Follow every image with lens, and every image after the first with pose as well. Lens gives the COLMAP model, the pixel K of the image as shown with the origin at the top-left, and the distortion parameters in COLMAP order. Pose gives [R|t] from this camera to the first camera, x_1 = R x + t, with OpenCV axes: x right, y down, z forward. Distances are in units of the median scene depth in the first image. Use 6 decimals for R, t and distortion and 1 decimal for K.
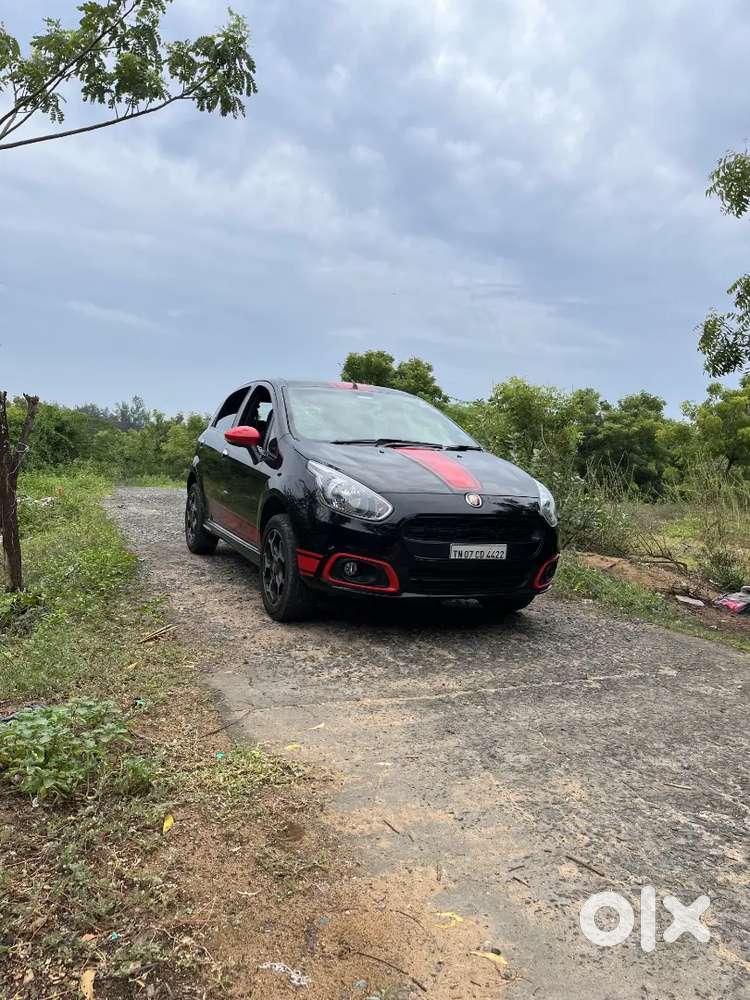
lens RADIAL K [[756.0, 0, 392.8], [0, 756.0, 508.1], [0, 0, 1]] dist [0.061951, -0.081039]
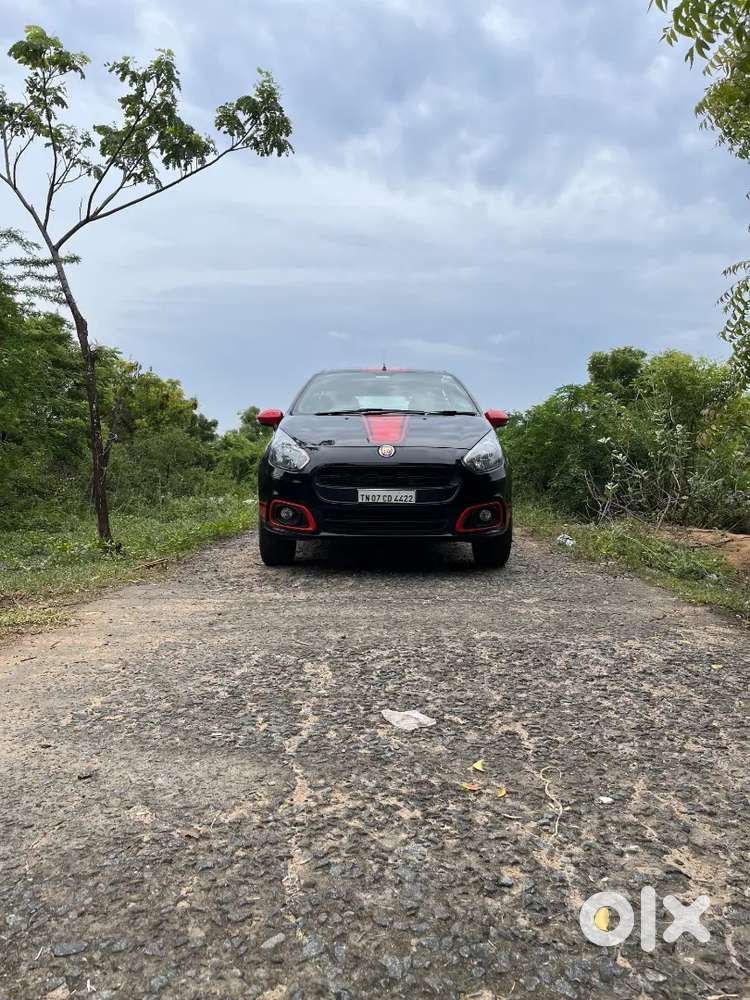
lens RADIAL K [[756.0, 0, 378.1], [0, 756.0, 510.2], [0, 0, 1]] dist [0.061951, -0.081039]
pose [[0.906321, -0.022829, -0.421973, 0.470780], [0.013945, 0.999612, -0.024128, 0.086305], [0.422360, 0.015983, 0.906287, -0.017201]]
